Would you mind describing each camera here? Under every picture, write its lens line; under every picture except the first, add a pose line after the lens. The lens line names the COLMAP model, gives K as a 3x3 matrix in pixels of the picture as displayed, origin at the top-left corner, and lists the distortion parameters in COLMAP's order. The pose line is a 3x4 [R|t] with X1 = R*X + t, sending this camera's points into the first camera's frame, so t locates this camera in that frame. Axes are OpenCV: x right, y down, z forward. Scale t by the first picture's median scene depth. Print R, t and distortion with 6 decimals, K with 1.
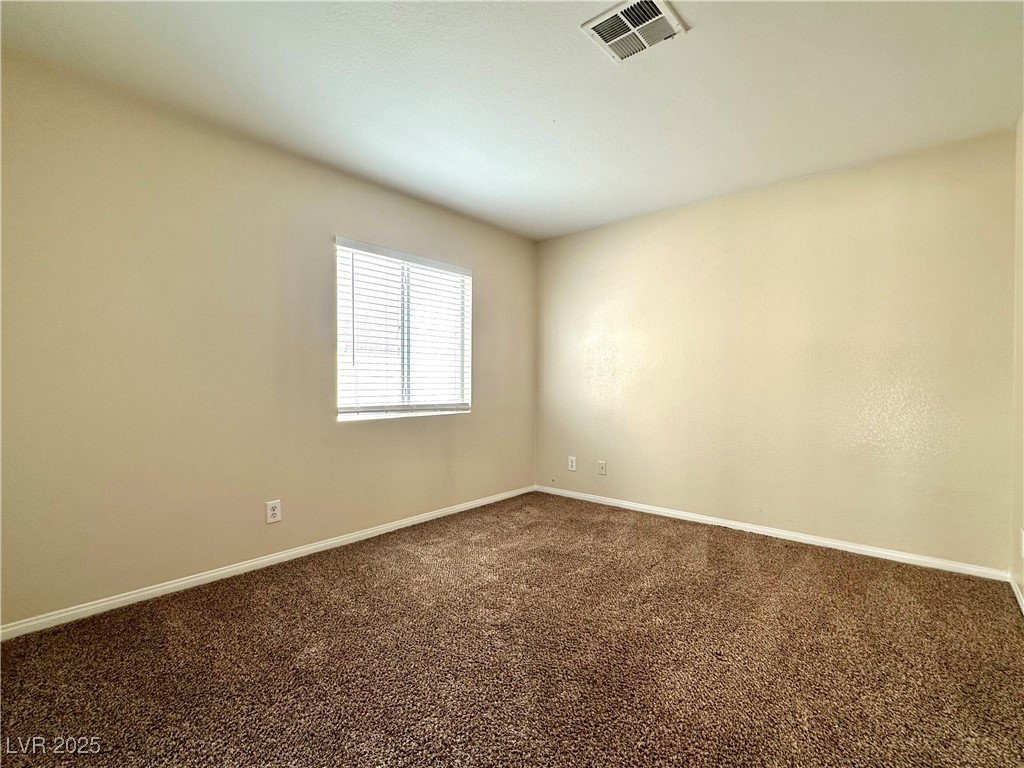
lens RADIAL K [[477.9, 0, 513.1], [0, 477.9, 384.2], [0, 0, 1]] dist [0.003170, -0.002510]
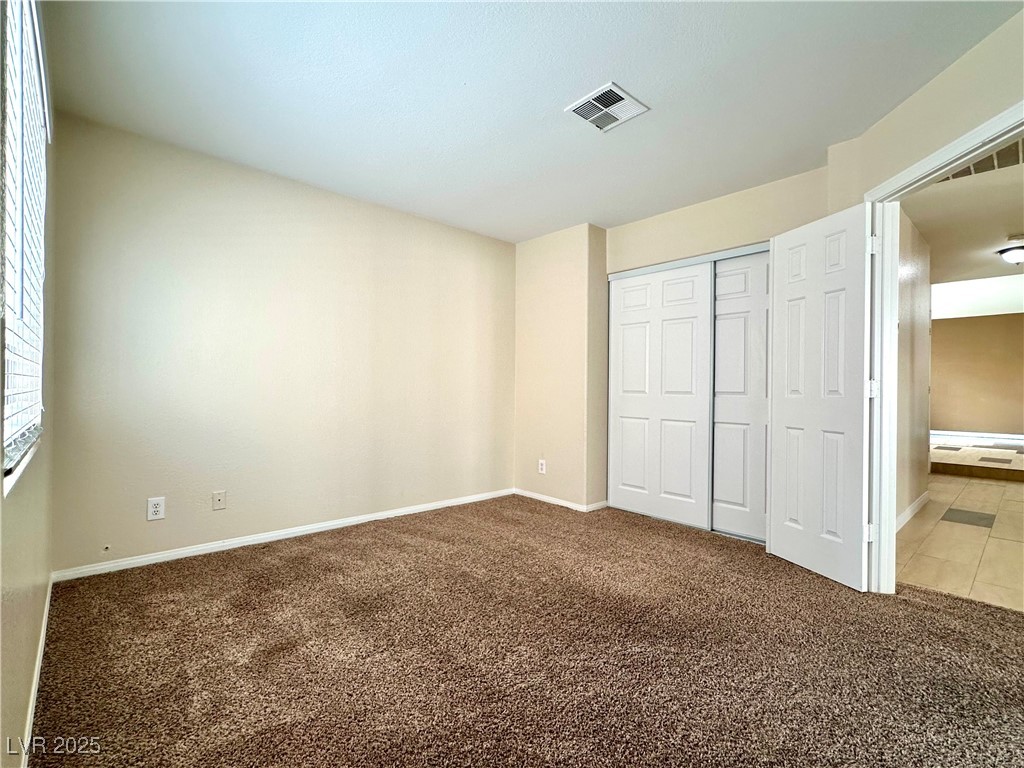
lens RADIAL K [[477.9, 0, 514.3], [0, 477.9, 382.5], [0, 0, 1]] dist [0.003170, -0.002510]
pose [[0.131327, 0.004523, 0.991329, -0.595964], [-0.001401, 0.999989, -0.004377, 0.002204], [-0.991338, -0.000814, 0.131332, 0.606504]]
